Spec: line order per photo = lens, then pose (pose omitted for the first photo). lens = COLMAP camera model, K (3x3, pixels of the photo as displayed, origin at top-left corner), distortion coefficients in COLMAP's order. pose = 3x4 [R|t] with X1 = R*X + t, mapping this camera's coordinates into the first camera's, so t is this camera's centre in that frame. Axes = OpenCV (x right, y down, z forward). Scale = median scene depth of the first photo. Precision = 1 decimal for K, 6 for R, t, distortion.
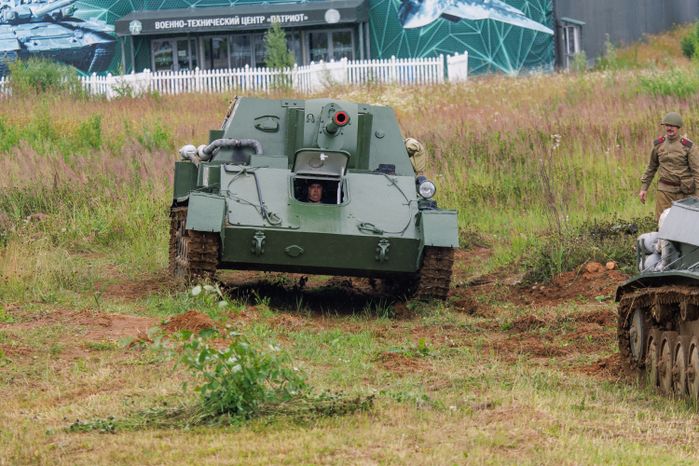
lens RADIAL K [[3798.4, 0, 349.4], [0, 3798.4, 232.9], [0, 0, 1]] dist [-0.187773, 0.000000]
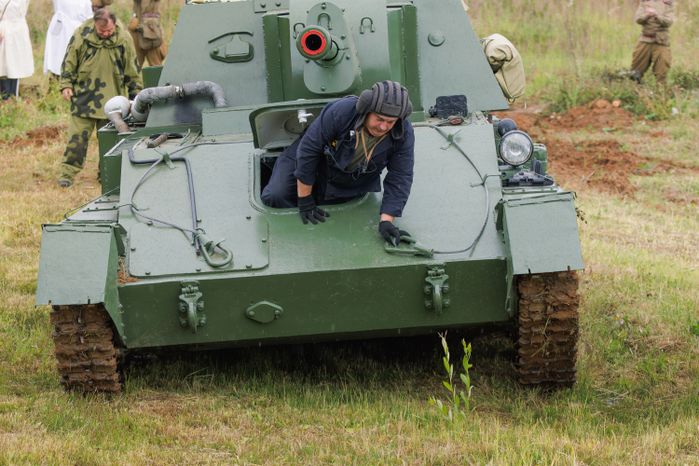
lens RADIAL K [[3033.1, 0, 346.8], [0, 3033.1, 233.0], [0, 0, 1]] dist [-0.105109, 0.000000]
pose [[0.986951, -0.126628, -0.099469, 0.037226], [0.133544, 0.988827, 0.066231, -0.030497], [0.089971, -0.078651, 0.992834, 0.588628]]
